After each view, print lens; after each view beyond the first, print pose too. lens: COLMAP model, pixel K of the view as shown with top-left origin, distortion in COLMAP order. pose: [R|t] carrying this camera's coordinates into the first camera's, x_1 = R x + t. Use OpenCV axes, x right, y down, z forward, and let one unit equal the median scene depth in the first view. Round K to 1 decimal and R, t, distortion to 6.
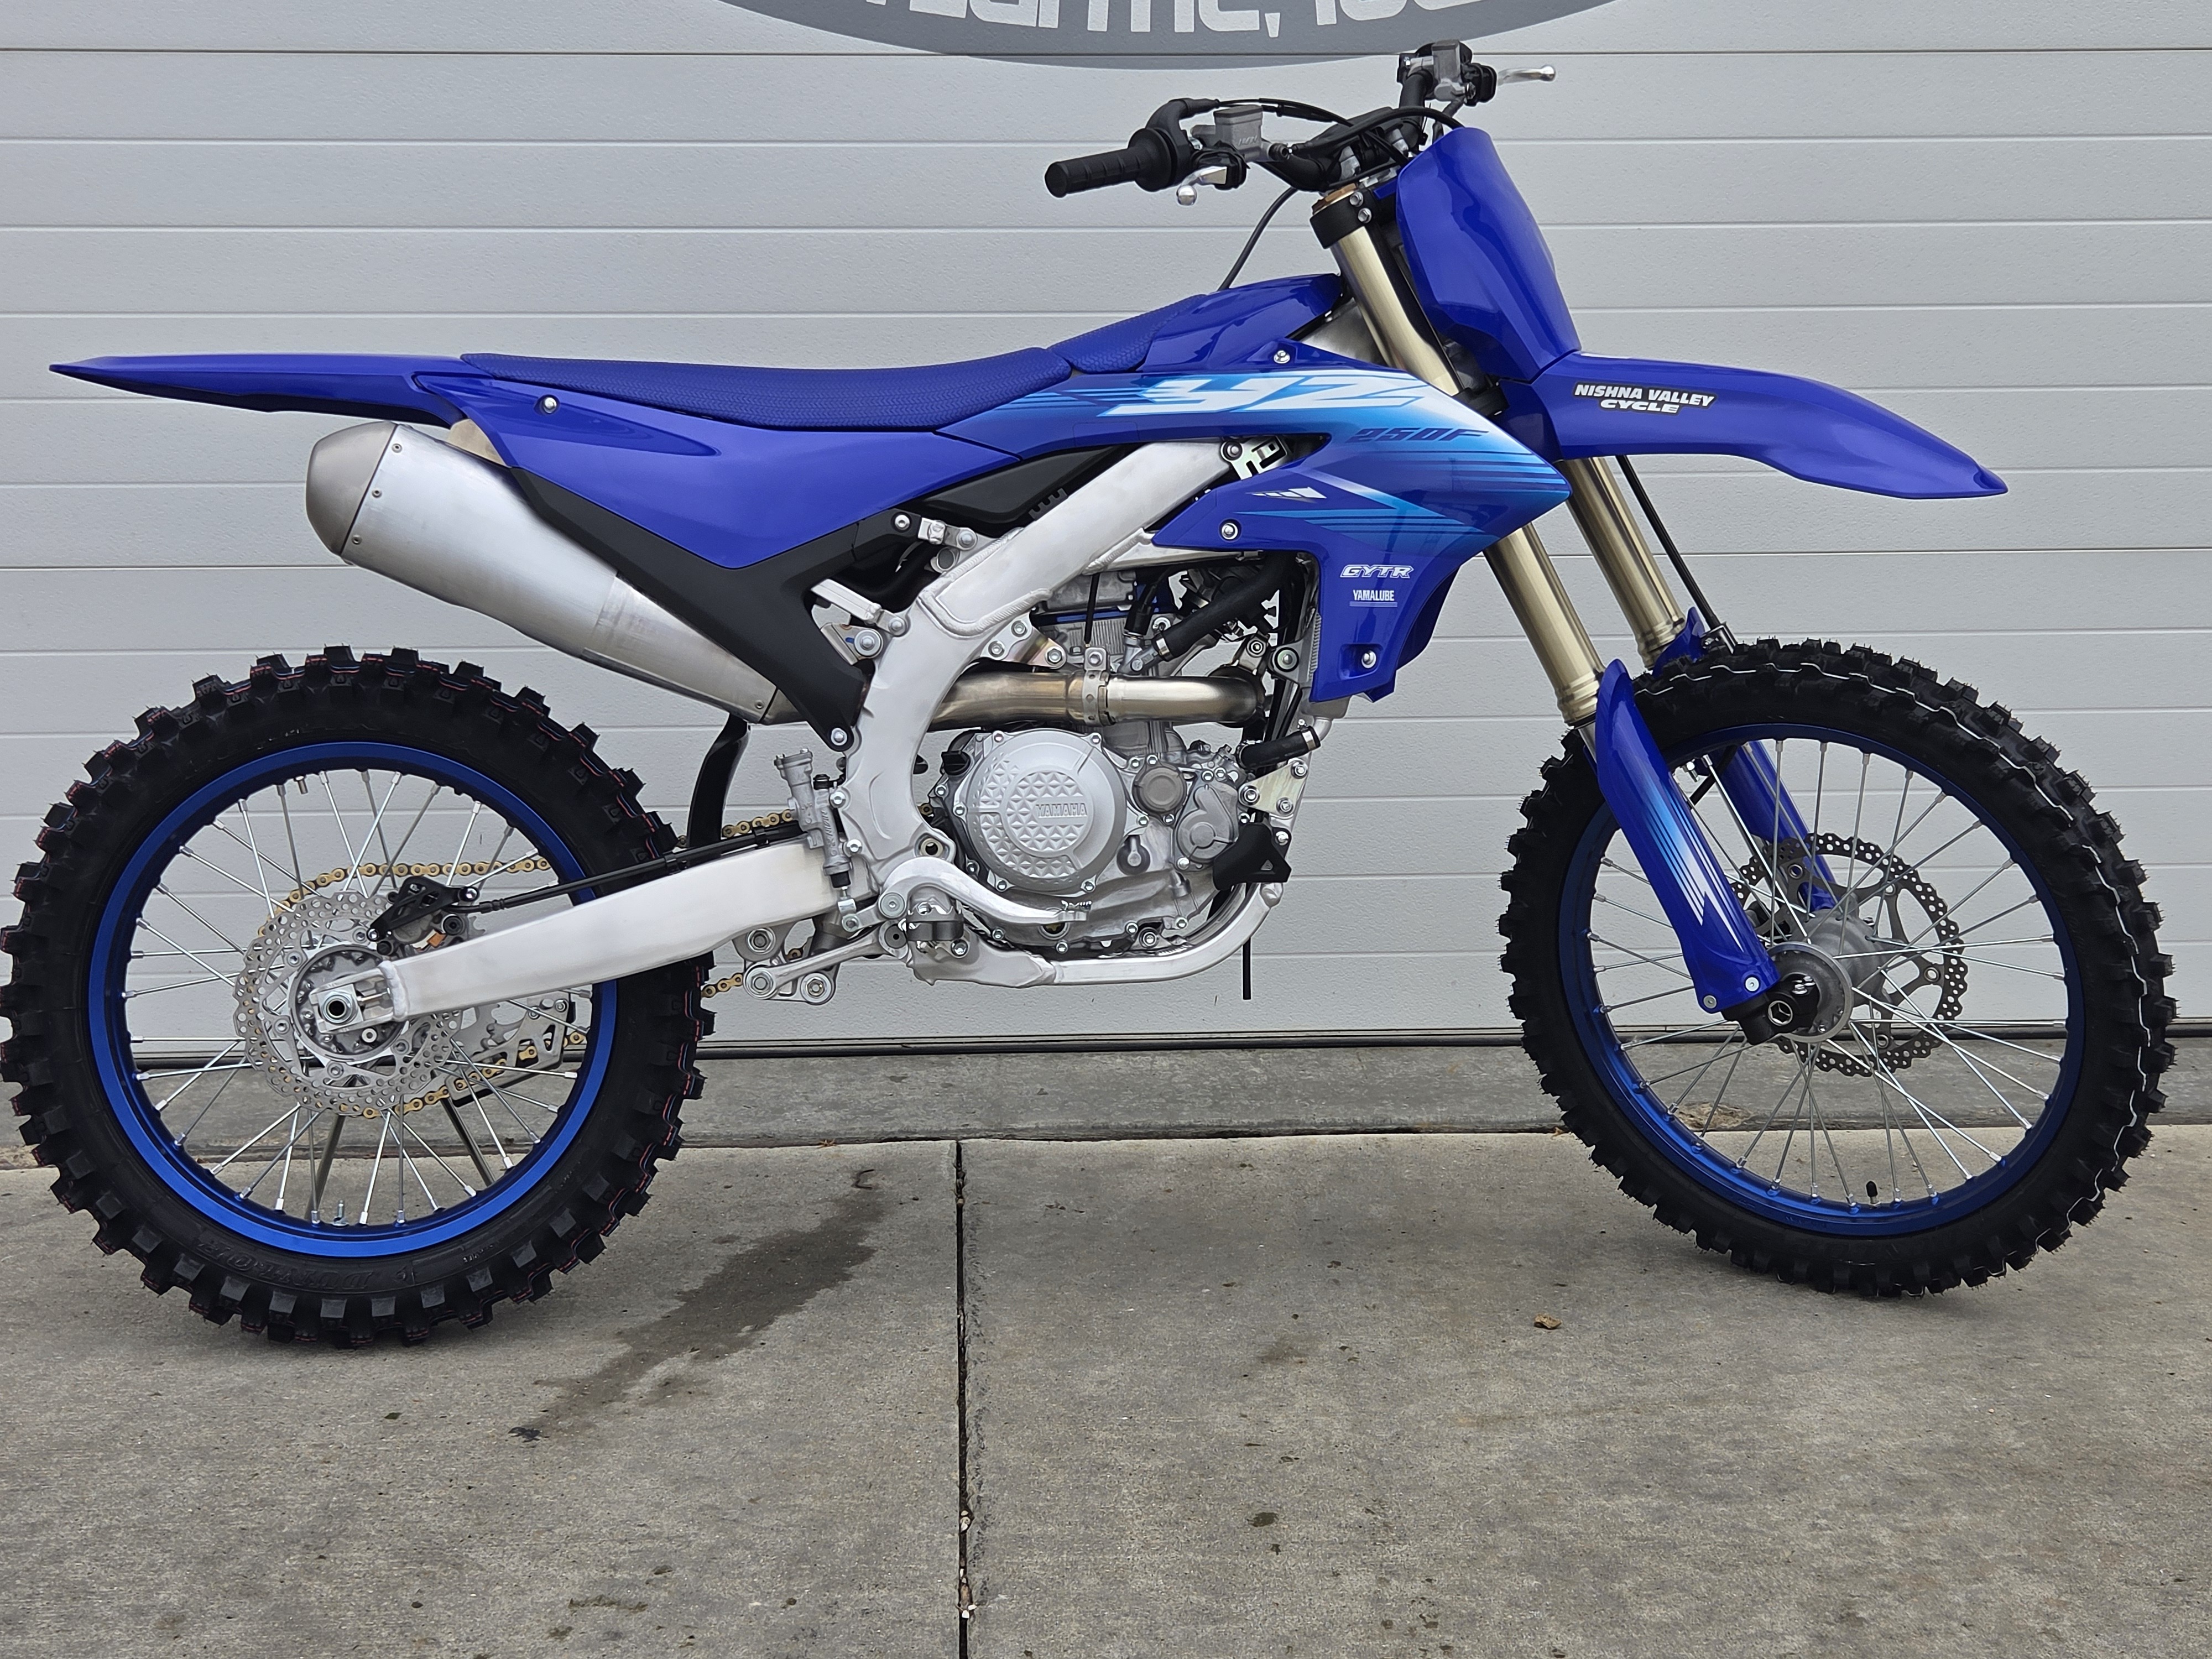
lens RADIAL K [[3320.1, 0, 1134.3], [0, 3320.1, 818.8], [0, 0, 1]] dist [0.087579, 0.000000]
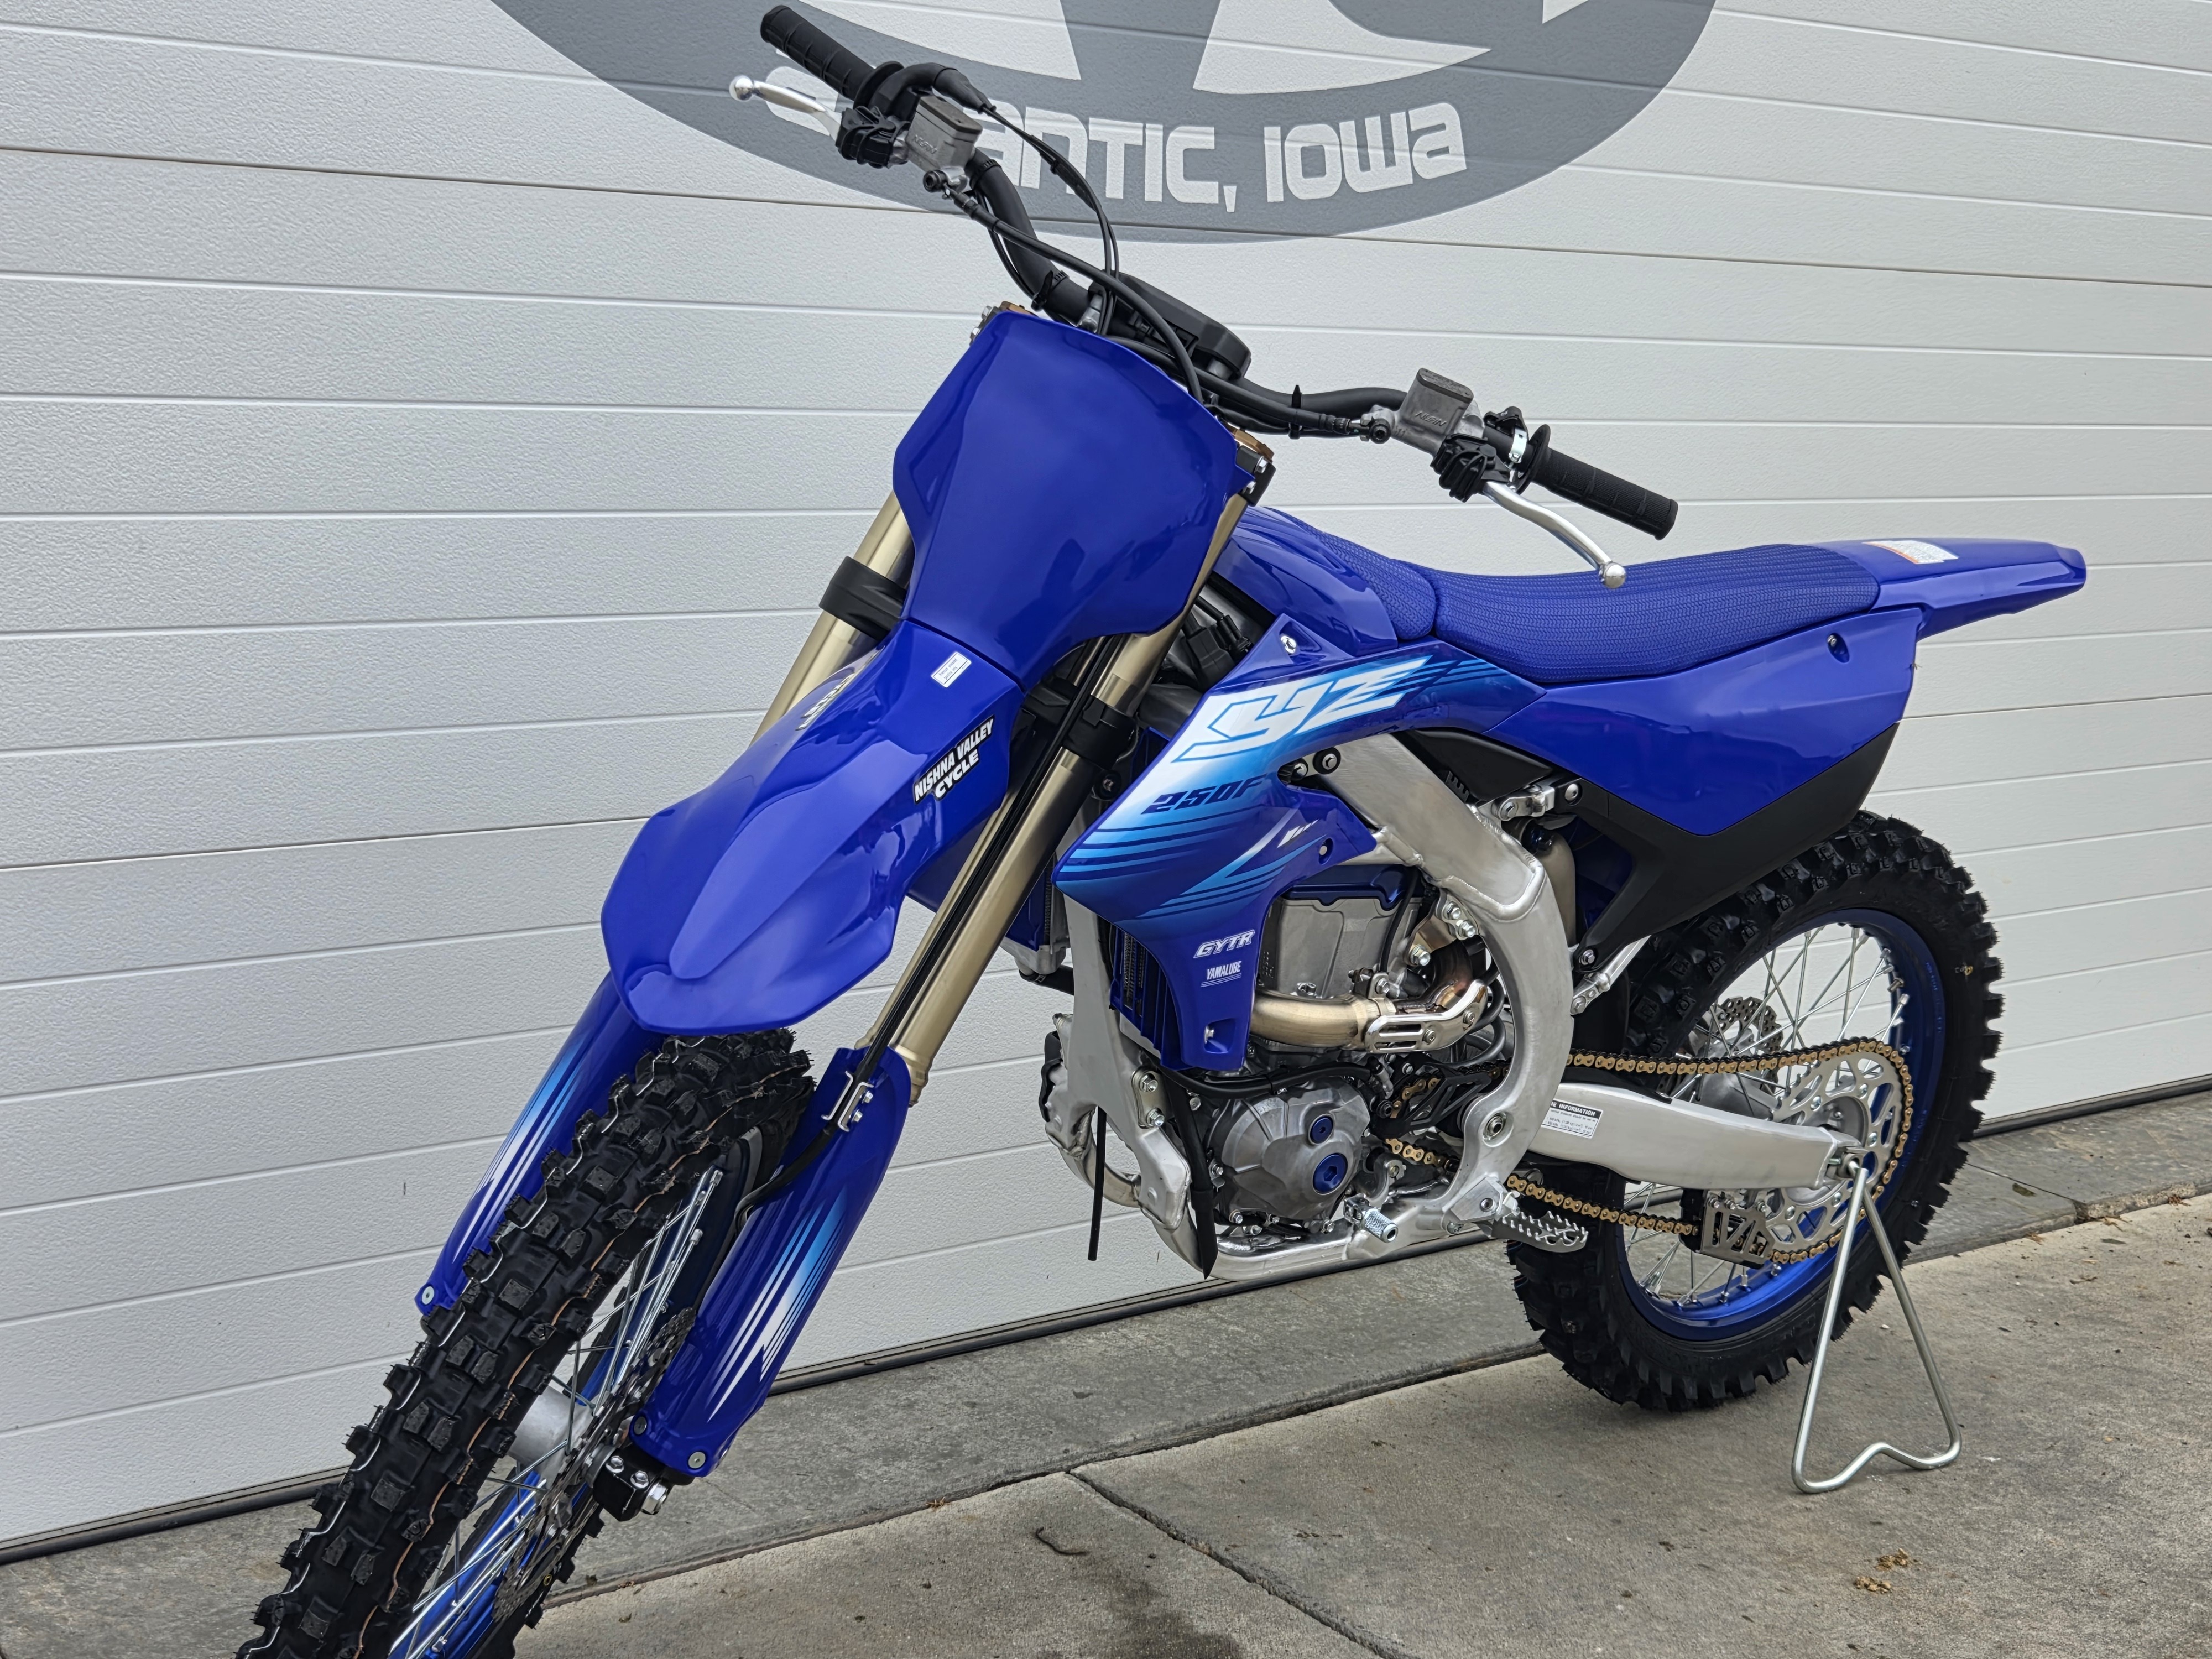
lens RADIAL K [[2876.5, 0, 1113.6], [0, 2876.5, 837.4], [0, 0, 1]] dist [0.060691, 0.000000]
pose [[0.836065, -0.064289, 0.544851, -0.526928], [0.079349, 0.996838, -0.004139, -0.074745], [-0.542863, 0.046694, 0.838522, 0.436105]]
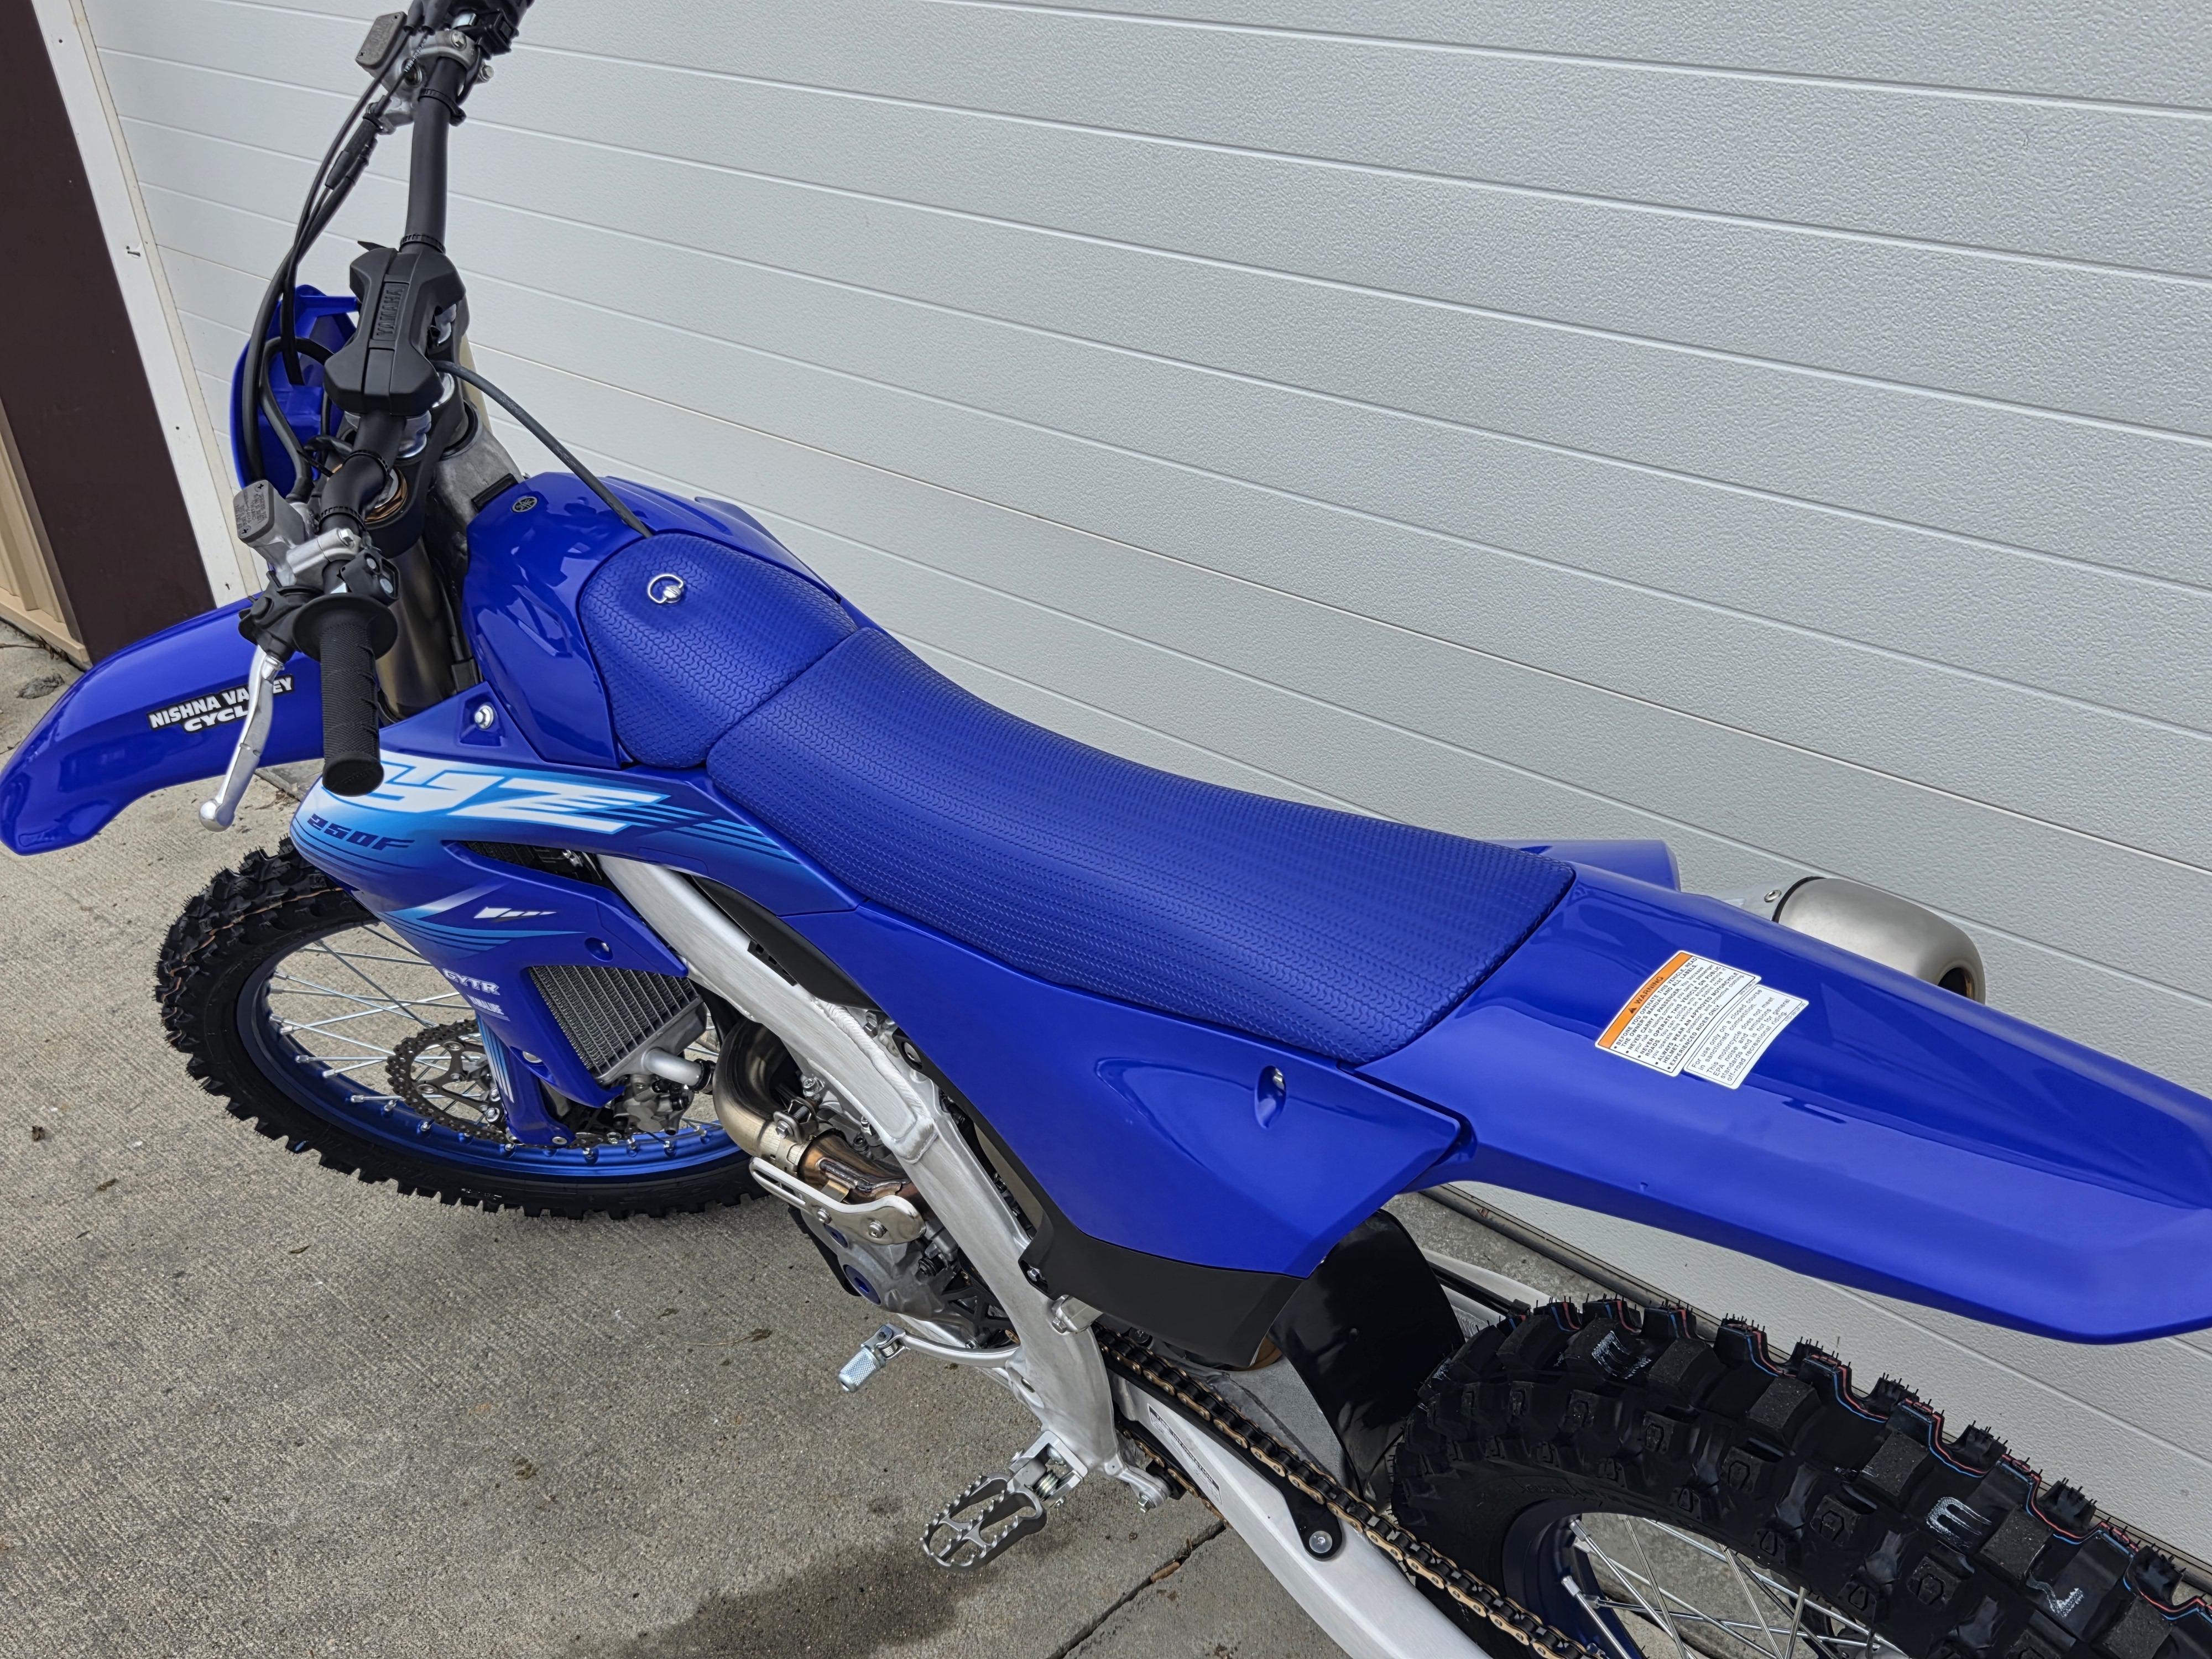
lens RADIAL K [[2596.2, 0, 1096.3], [0, 2596.2, 810.9], [0, 0, 1]] dist [0.070339, 0.000000]
pose [[0.618770, 0.301476, -0.725421, 0.364045], [-0.021691, 0.929635, 0.367842, -0.303909], [0.785273, -0.211875, 0.581770, 0.771631]]
